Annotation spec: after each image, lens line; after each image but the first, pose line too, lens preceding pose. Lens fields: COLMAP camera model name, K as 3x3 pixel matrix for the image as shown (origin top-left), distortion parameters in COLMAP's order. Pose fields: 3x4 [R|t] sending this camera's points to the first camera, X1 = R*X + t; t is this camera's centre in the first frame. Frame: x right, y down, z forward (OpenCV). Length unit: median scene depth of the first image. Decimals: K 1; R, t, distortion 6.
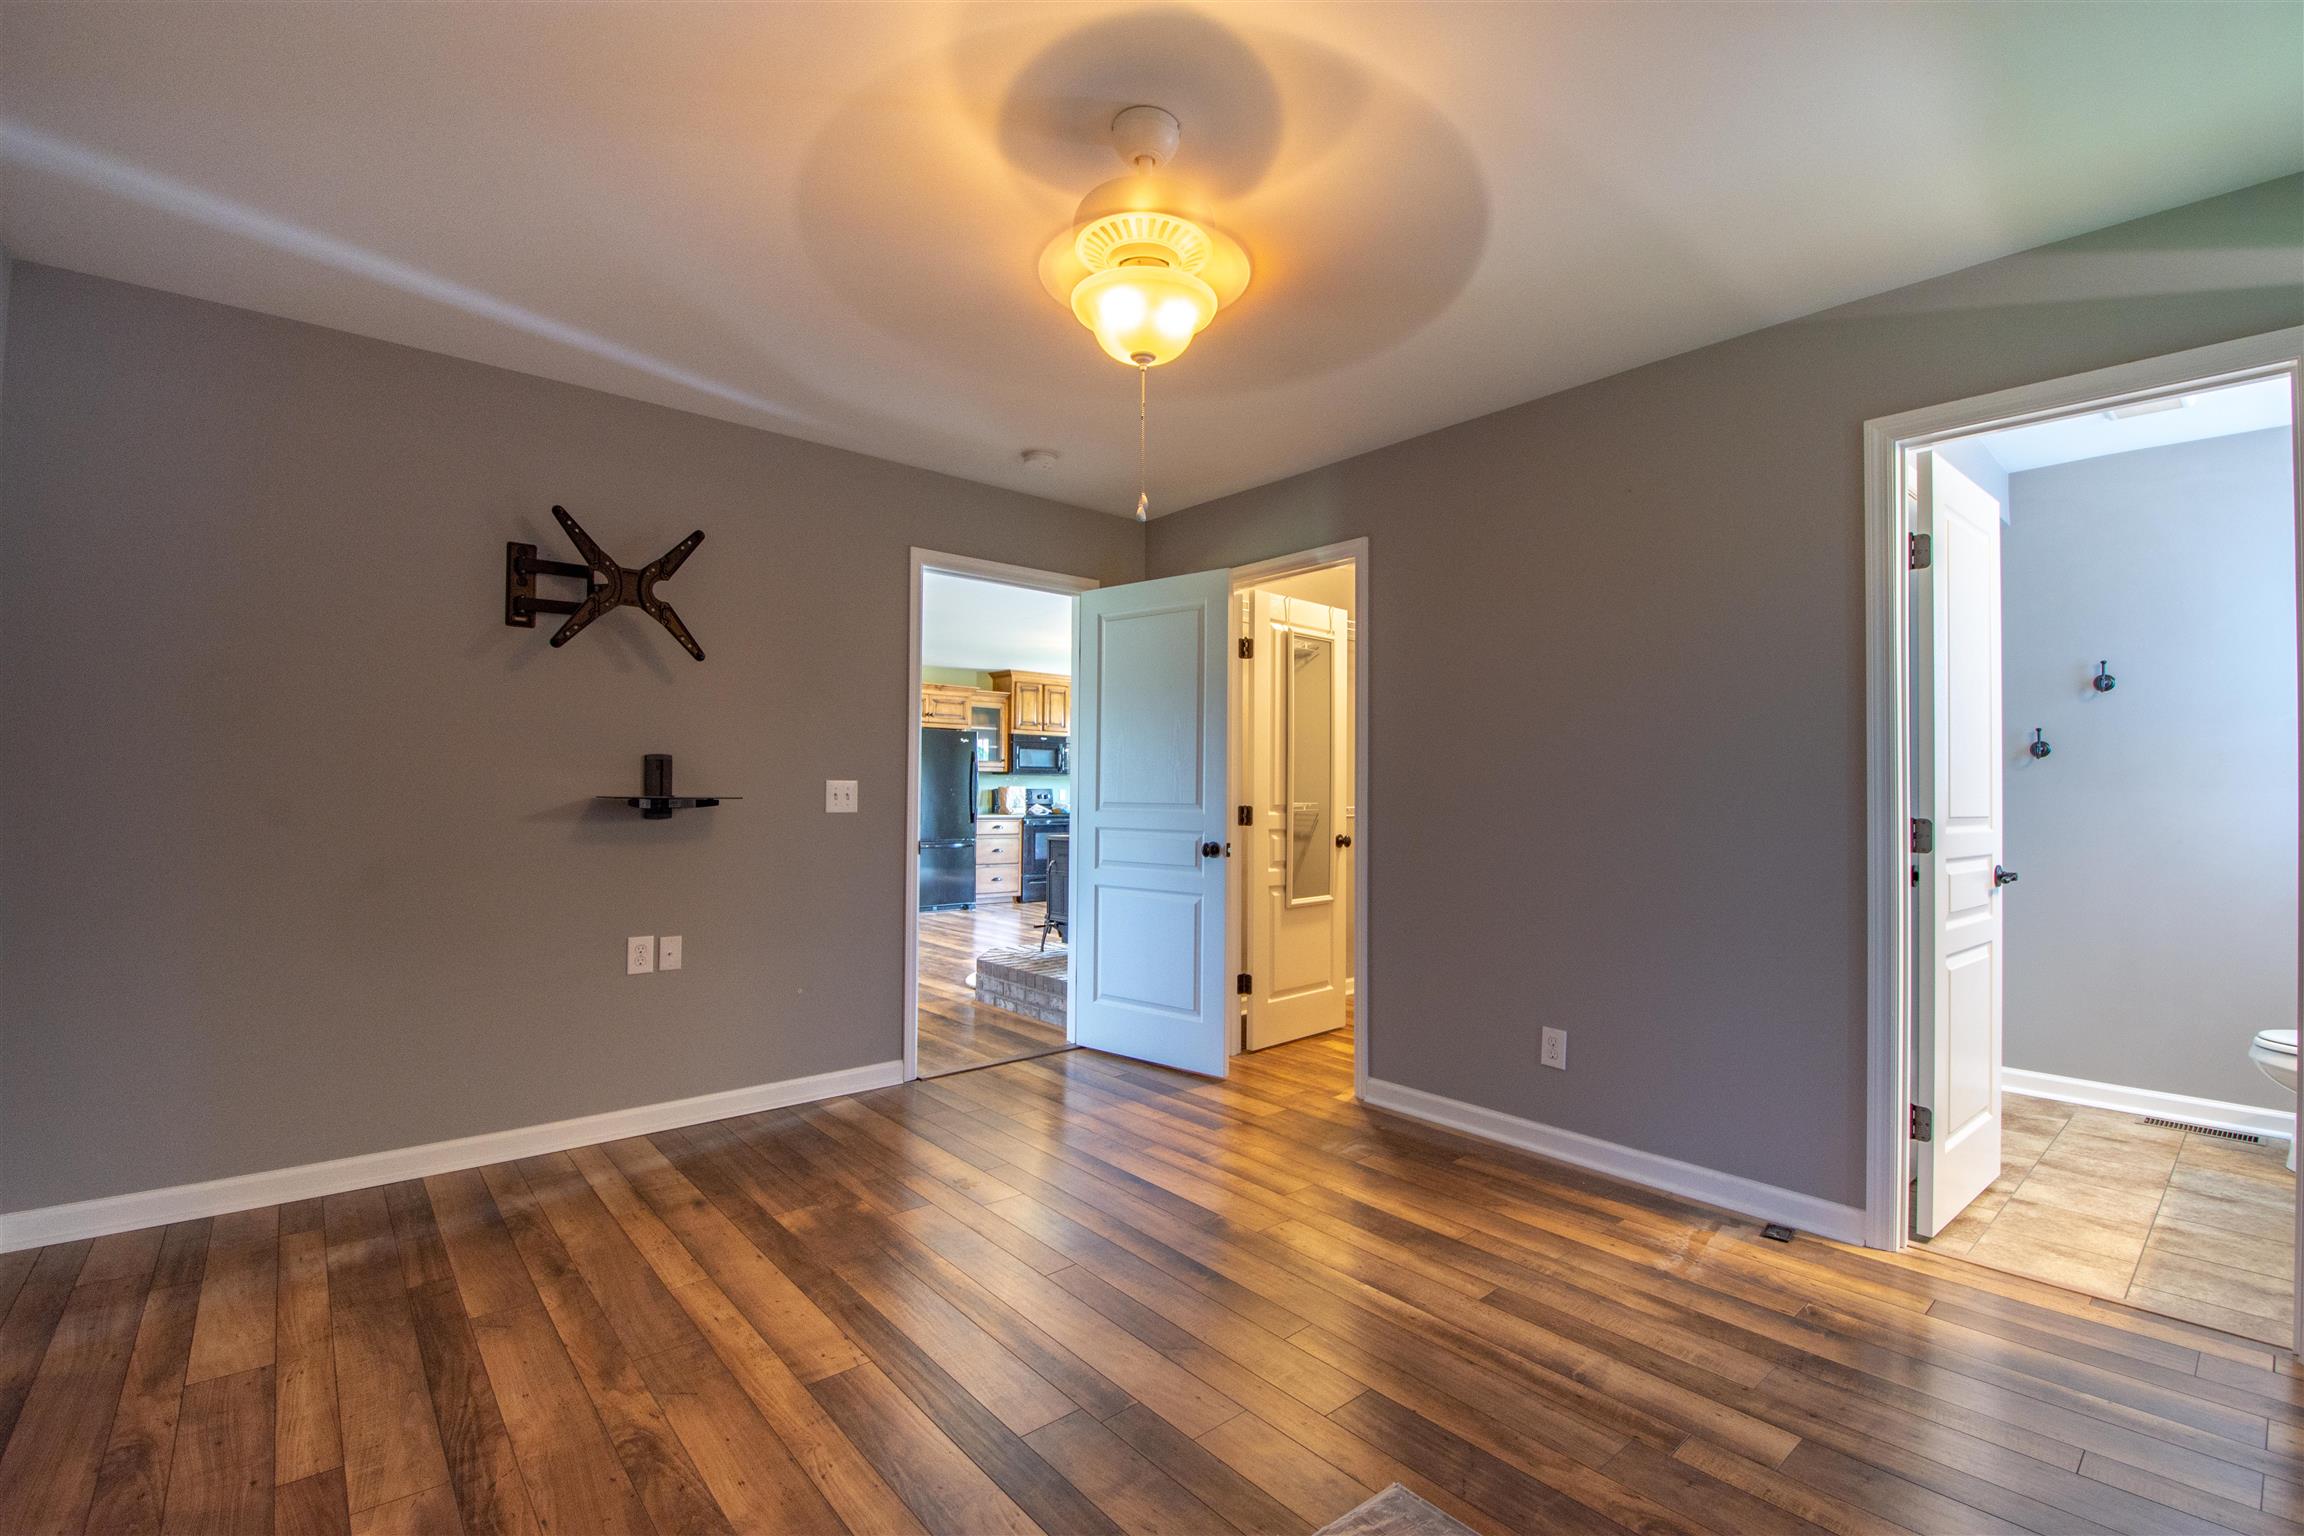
lens RADIAL K [[1006.3, 0, 1147.7], [0, 1006.3, 778.7], [0, 0, 1]] dist [0.007177, -0.000280]
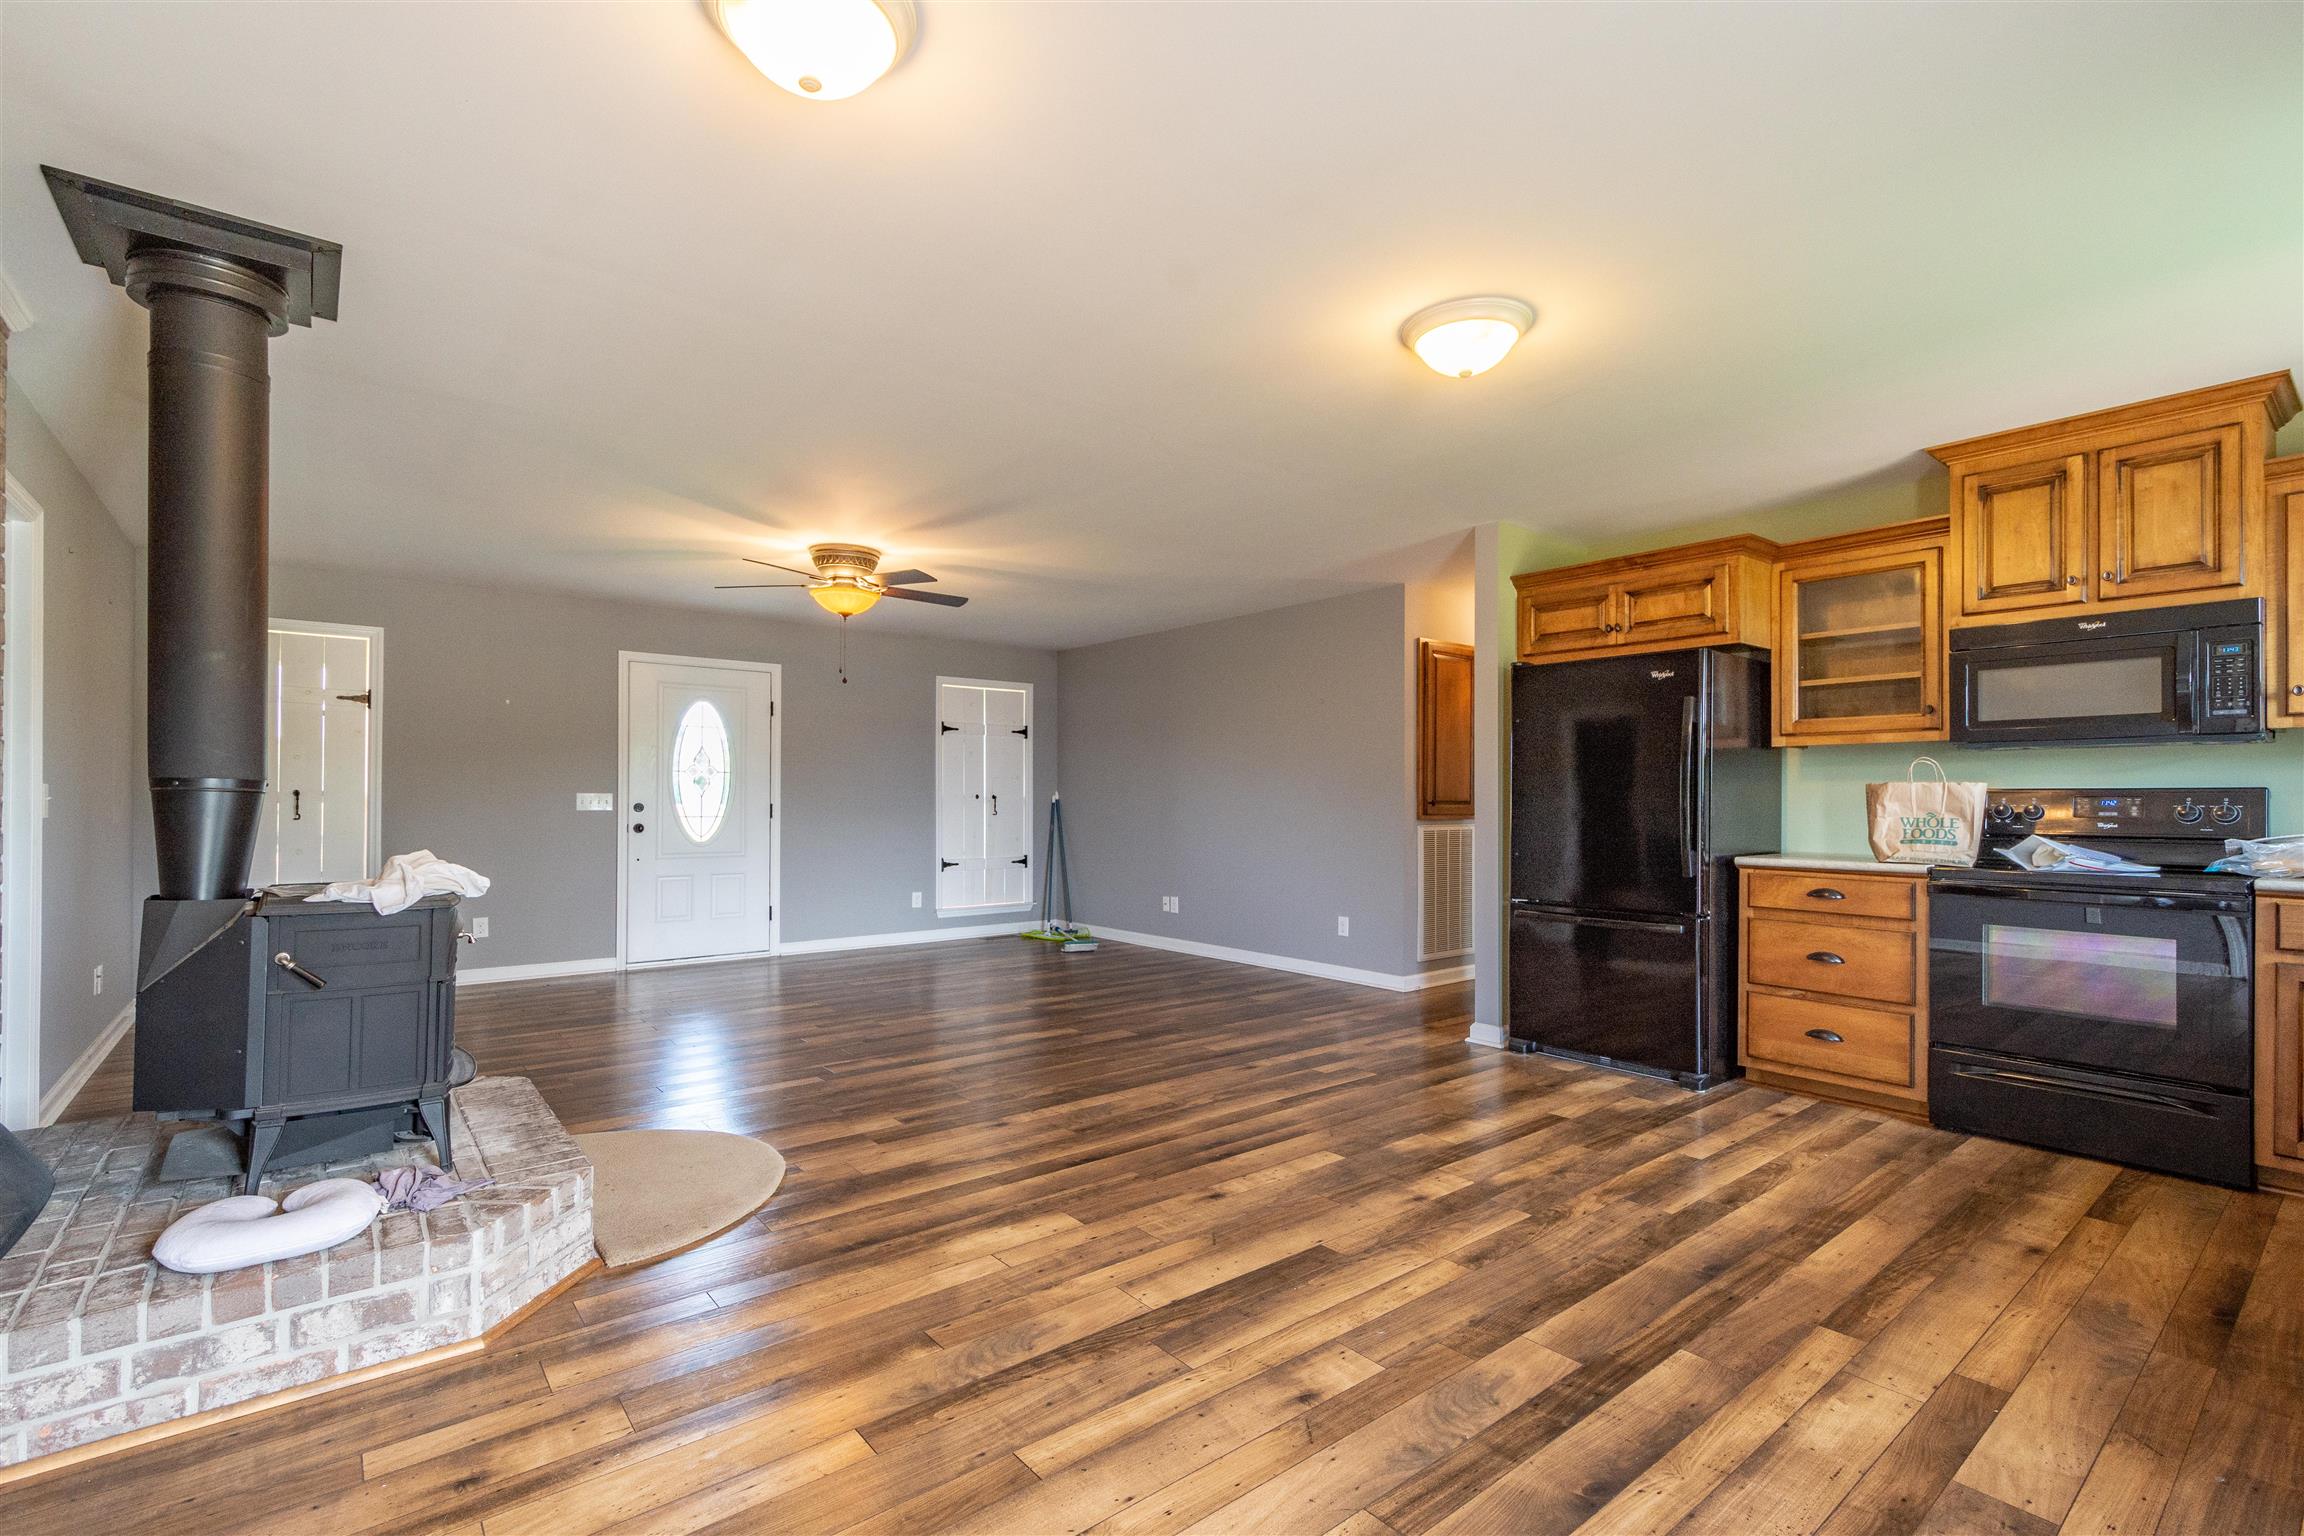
lens RADIAL K [[1006.3, 0, 1135.0], [0, 1006.3, 778.6], [0, 0, 1]] dist [0.007177, -0.000280]
pose [[-0.041434, -0.033416, -0.998582, 0.650448], [0.012894, 0.999339, -0.033976, 0.043002], [0.999058, -0.014284, -0.040976, 2.140052]]
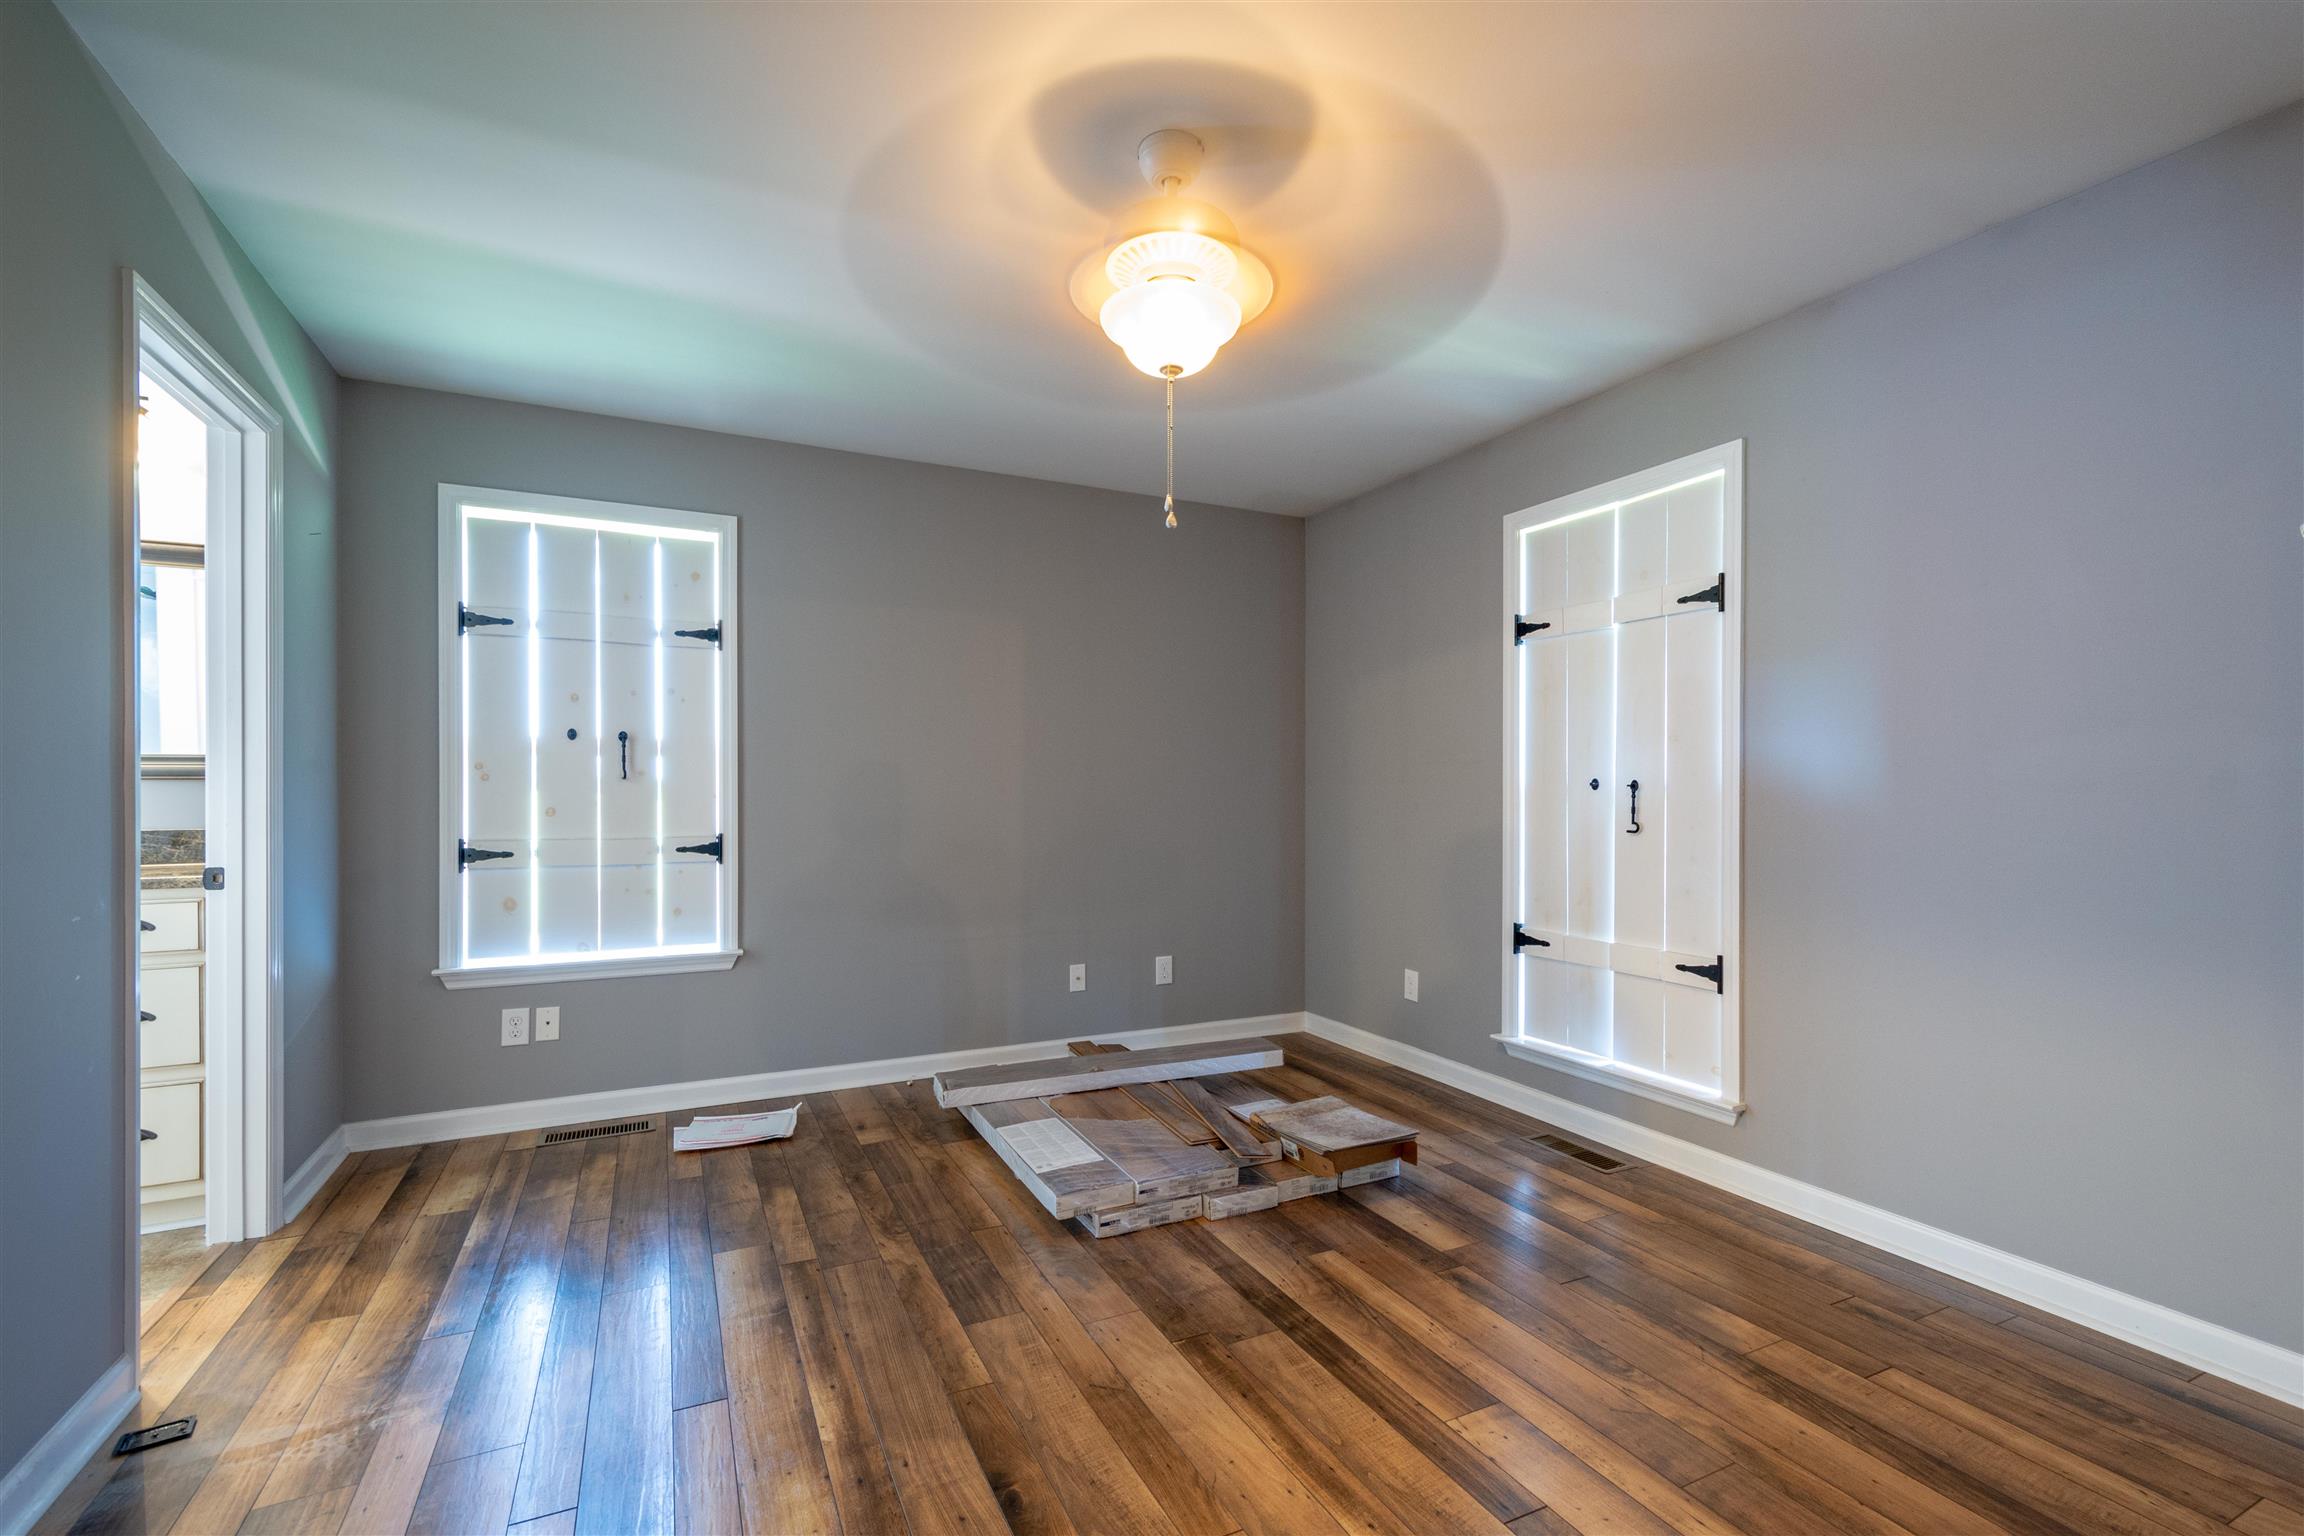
lens RADIAL K [[1006.3, 0, 1165.5], [0, 1006.3, 796.1], [0, 0, 1]] dist [0.007177, -0.000280]
pose [[-0.971591, -0.008775, 0.236503, -0.234585], [-0.010484, 0.999927, -0.005971, 0.025494], [-0.236433, -0.008281, -0.971612, 1.895586]]
